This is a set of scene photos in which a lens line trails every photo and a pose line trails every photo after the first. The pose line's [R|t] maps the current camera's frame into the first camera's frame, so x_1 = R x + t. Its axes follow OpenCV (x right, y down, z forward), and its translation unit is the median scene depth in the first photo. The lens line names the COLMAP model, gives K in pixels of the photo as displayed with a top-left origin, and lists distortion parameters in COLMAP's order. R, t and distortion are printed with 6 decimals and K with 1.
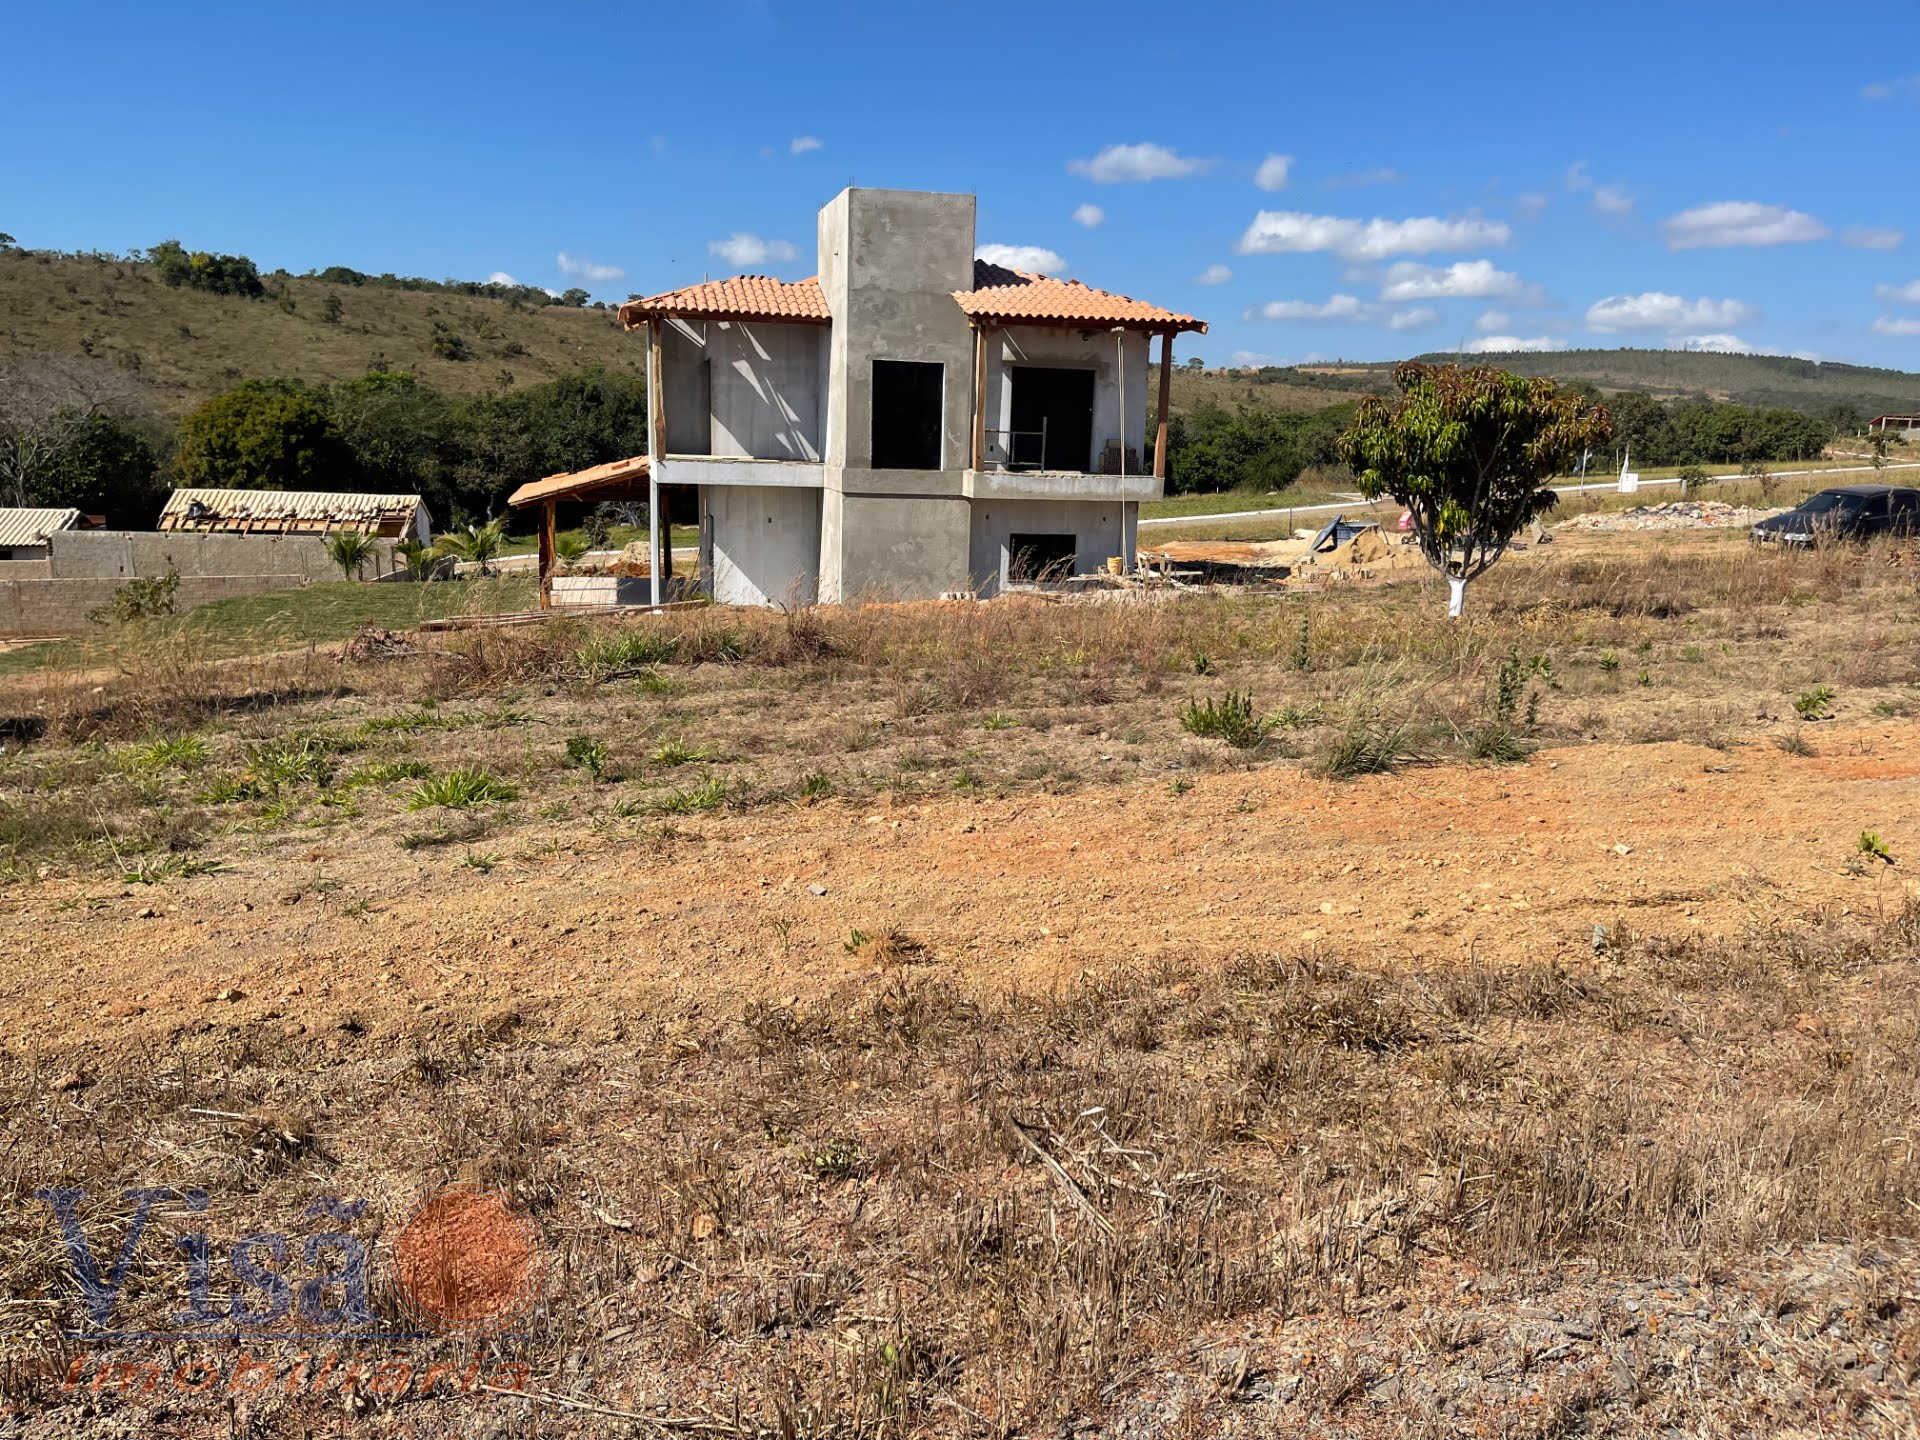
lens RADIAL K [[1436.9, 0, 968.3], [0, 1436.9, 712.5], [0, 0, 1]] dist [0.077806, -0.101458]
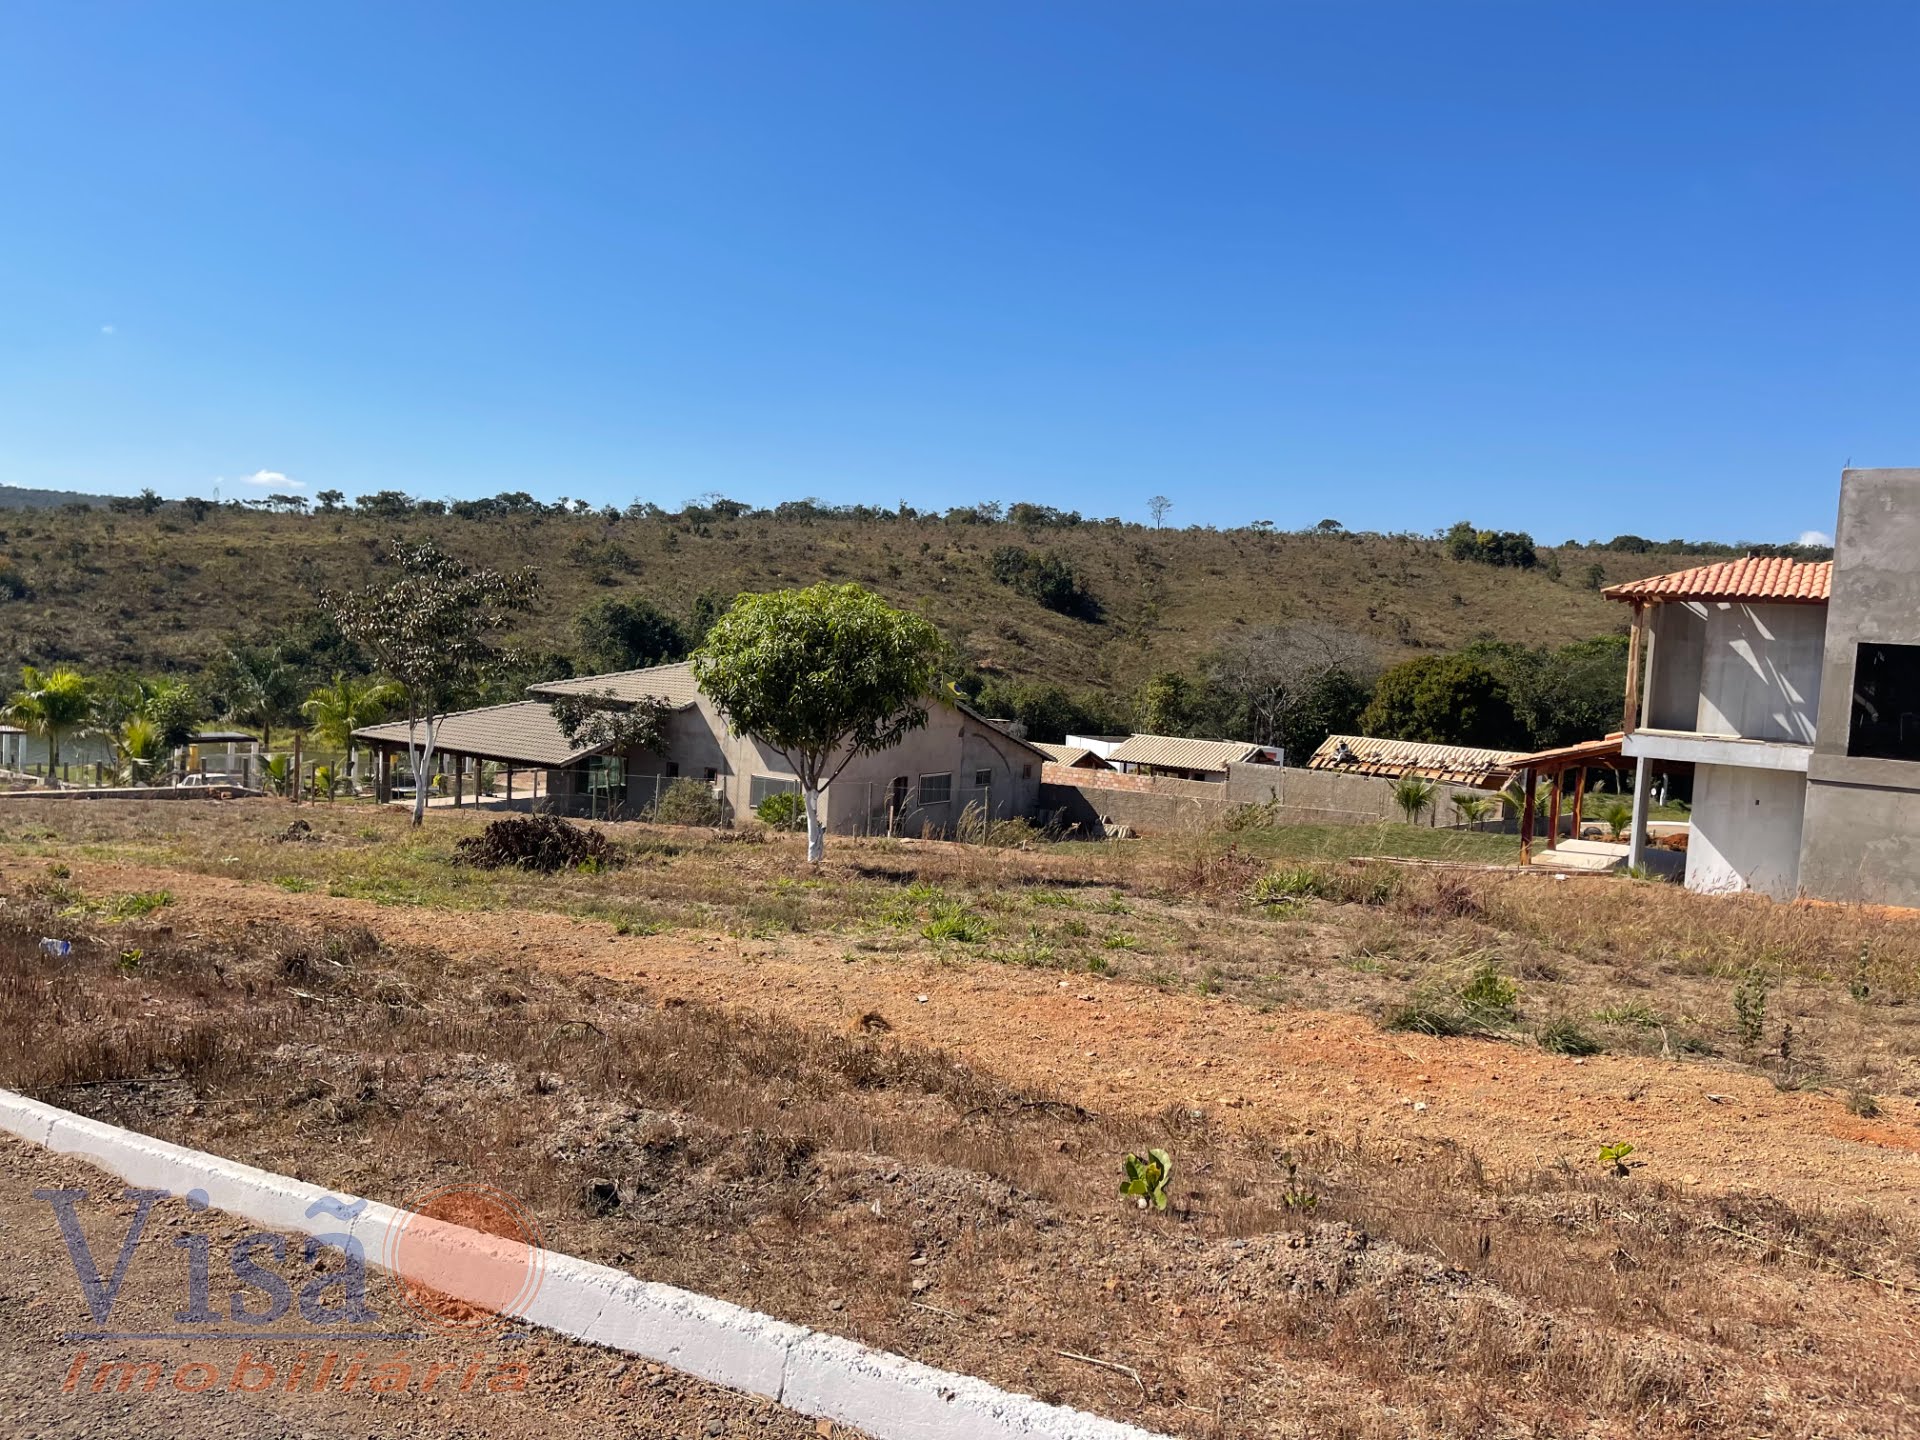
lens RADIAL K [[1436.9, 0, 968.3], [0, 1436.9, 712.5], [0, 0, 1]] dist [0.077806, -0.101458]
pose [[0.675189, 0.053107, -0.735730, 0.155249], [-0.180248, 0.979047, -0.094746, -0.004922], [0.715283, 0.196585, 0.670615, -0.020644]]
